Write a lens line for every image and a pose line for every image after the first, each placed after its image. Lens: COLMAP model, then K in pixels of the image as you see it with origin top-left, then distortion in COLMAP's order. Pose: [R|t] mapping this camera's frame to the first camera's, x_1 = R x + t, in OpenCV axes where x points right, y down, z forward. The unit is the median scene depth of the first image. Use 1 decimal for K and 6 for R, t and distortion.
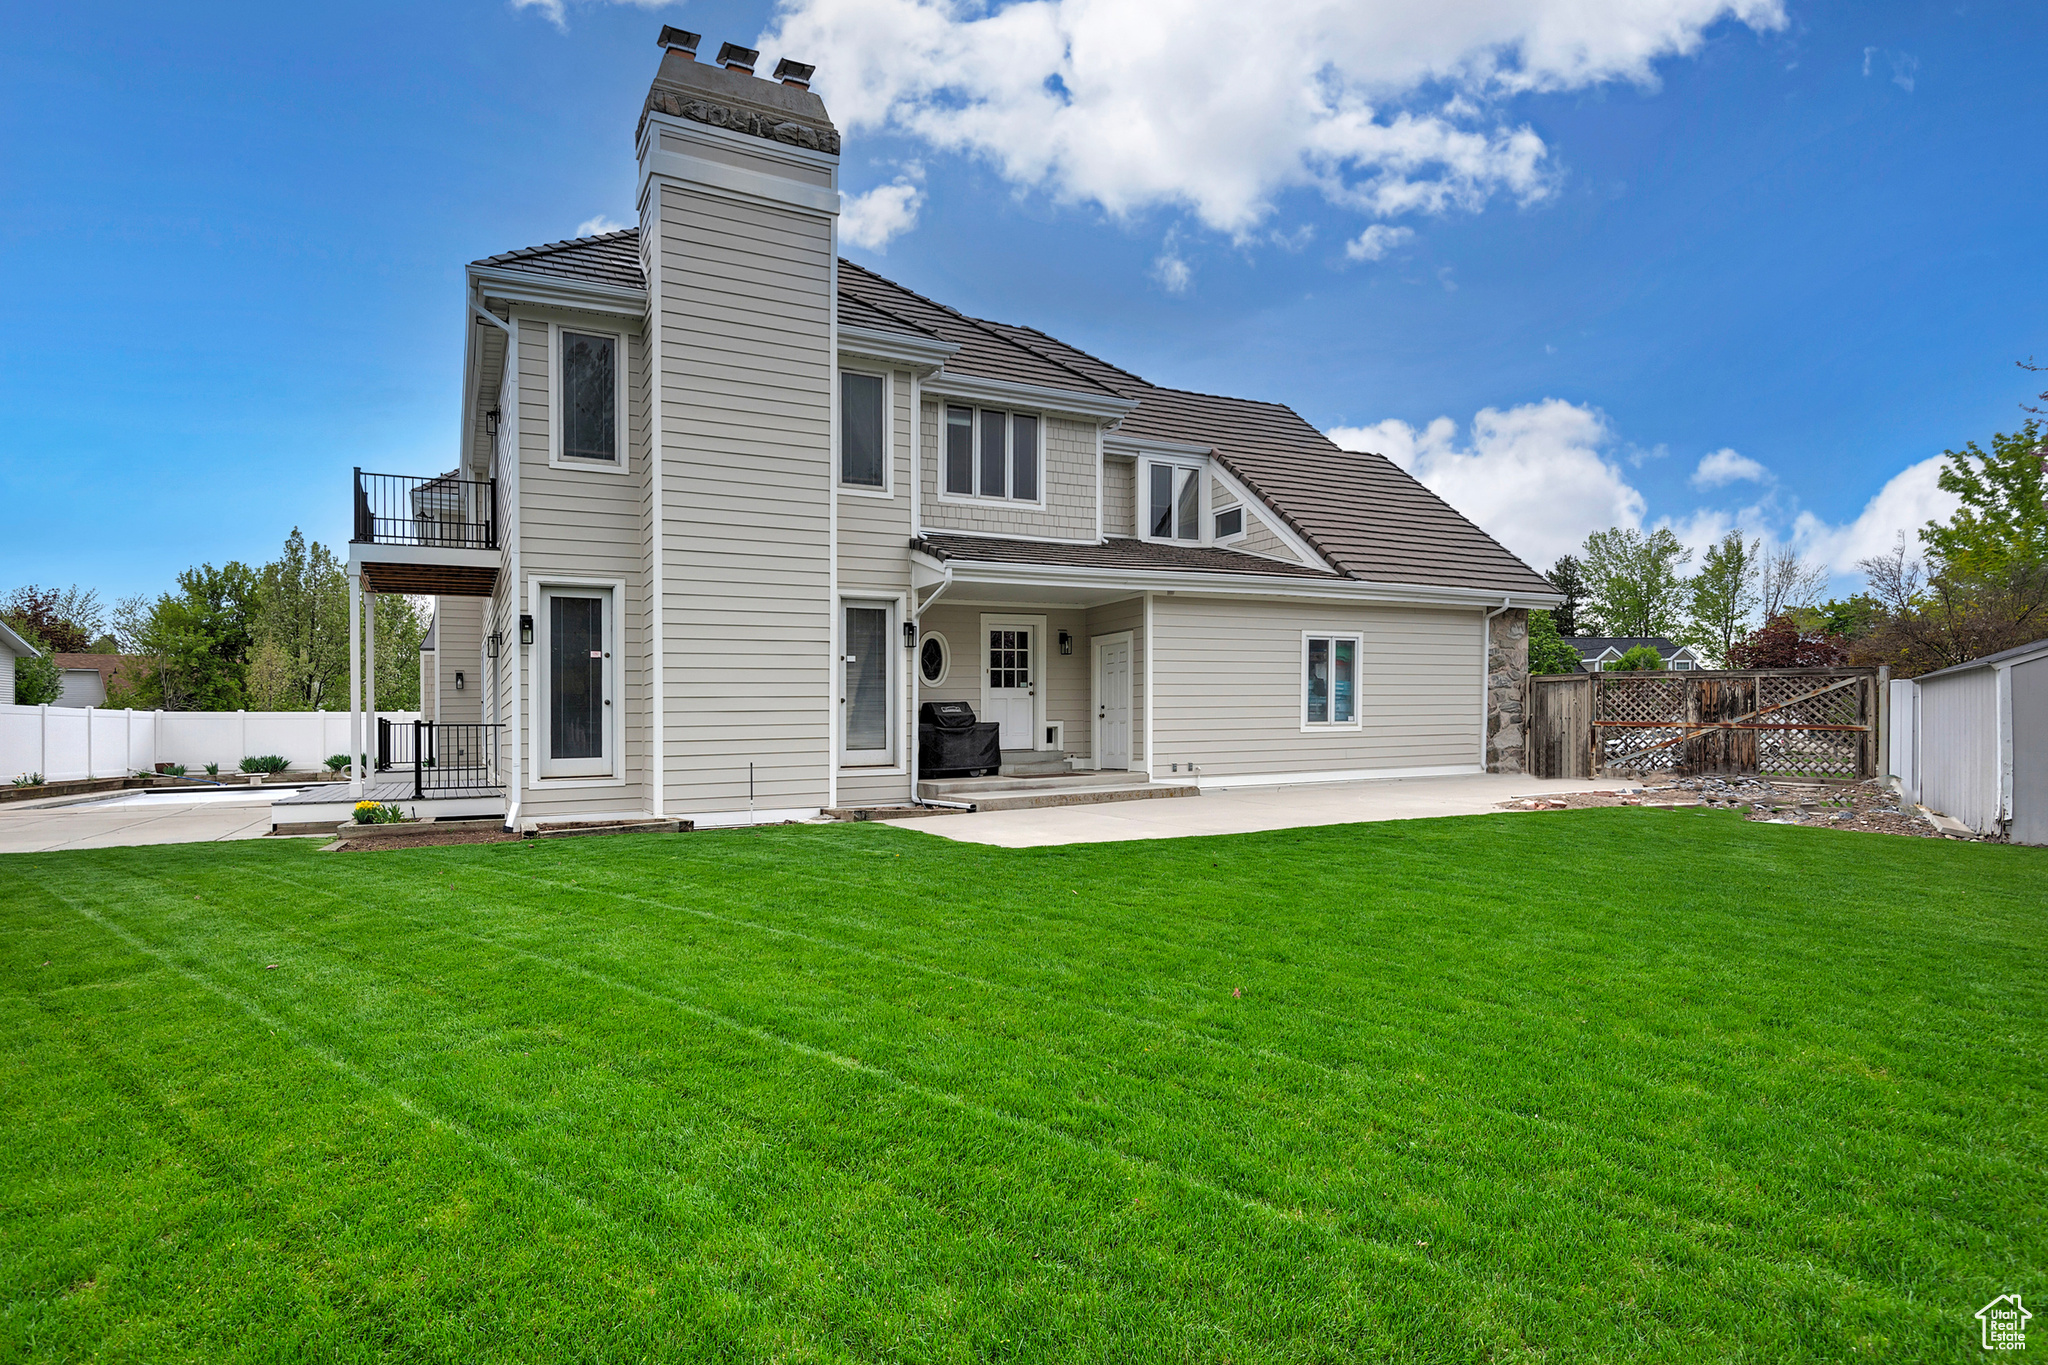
lens RADIAL K [[1044.7, 0, 963.3], [0, 1044.7, 741.0], [0, 0, 1]] dist [0.039890, -0.044584]
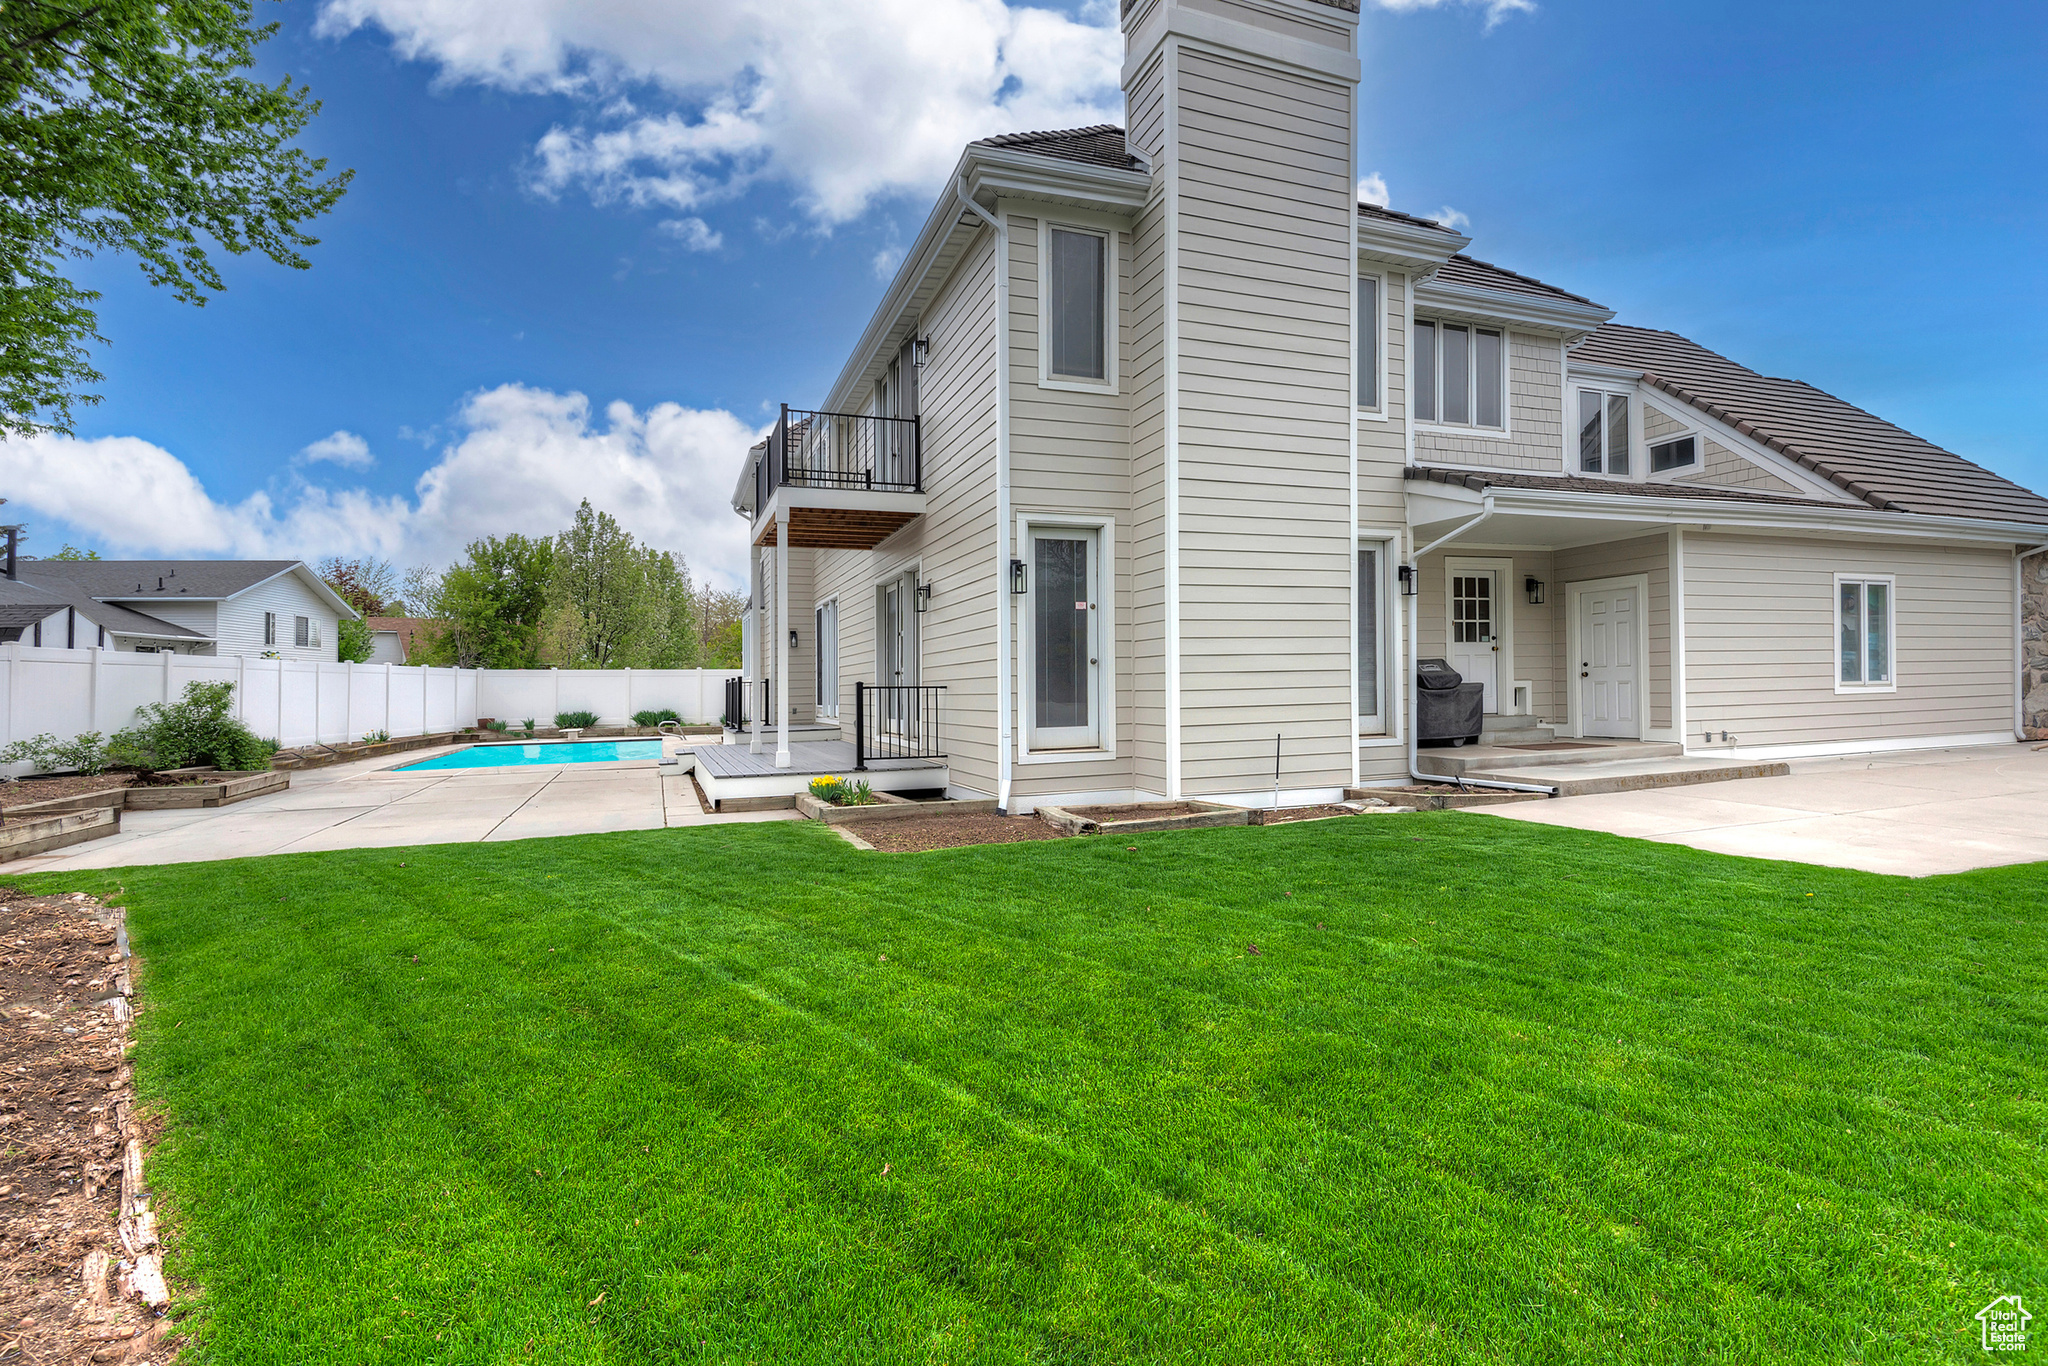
lens RADIAL K [[956.4, 0, 1020.8], [0, 956.4, 676.6], [0, 0, 1]] dist [0.033797, -0.030675]
pose [[0.995402, -0.001285, -0.095780, -0.250644], [-0.000379, 0.999849, -0.017353, -0.008500], [0.095788, 0.017310, 0.995251, 0.169419]]
